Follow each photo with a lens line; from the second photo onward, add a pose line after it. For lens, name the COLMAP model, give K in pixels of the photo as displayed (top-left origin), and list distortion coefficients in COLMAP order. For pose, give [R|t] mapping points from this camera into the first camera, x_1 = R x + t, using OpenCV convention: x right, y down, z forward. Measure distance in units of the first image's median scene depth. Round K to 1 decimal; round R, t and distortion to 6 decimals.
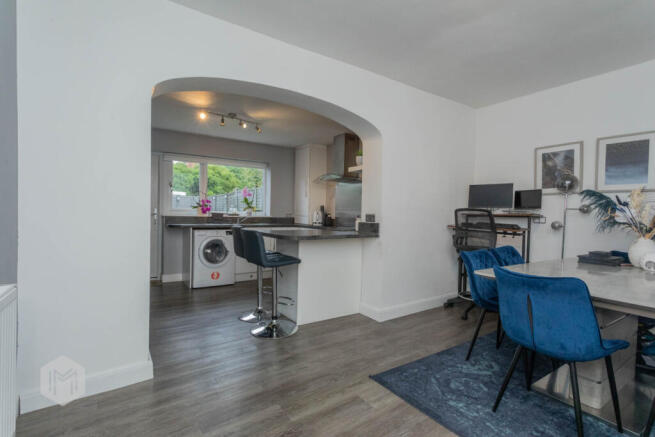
lens RADIAL K [[309.5, 0, 325.5], [0, 309.5, 213.3], [0, 0, 1]] dist [0.000963, 0.000450]
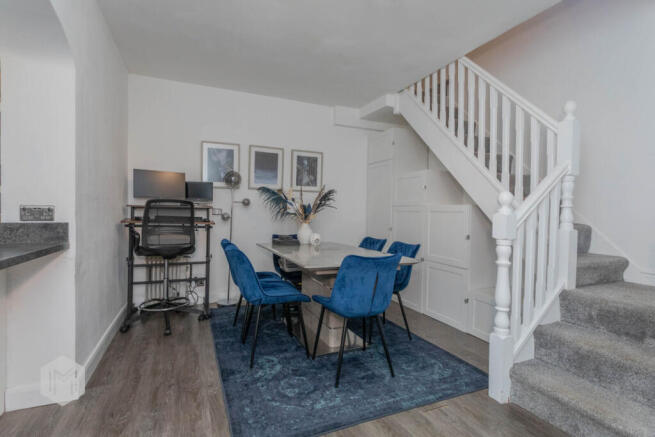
lens RADIAL K [[314.9, 0, 327.5], [0, 314.9, 218.5], [0, 0, 1]] dist [-0.001471, 0.000238]
pose [[0.174084, -0.036791, 0.984043, -0.230121], [-0.010971, 0.999167, 0.039298, -0.001913], [-0.984670, -0.017637, 0.173536, 0.360419]]
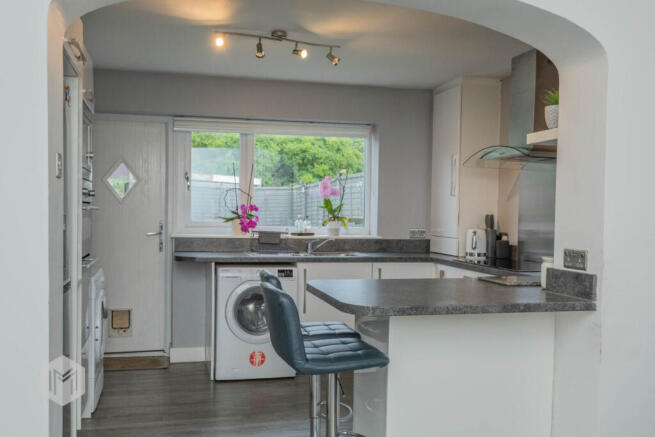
lens RADIAL K [[614.5, 0, 327.5], [0, 614.5, 218.5], [0, 0, 1]] dist [0.003461, 0.001729]
pose [[0.943699, 0.002832, -0.330794, 0.086824], [-0.000230, 0.999969, 0.007904, -0.036710], [0.330807, -0.007383, 0.943670, 0.116115]]
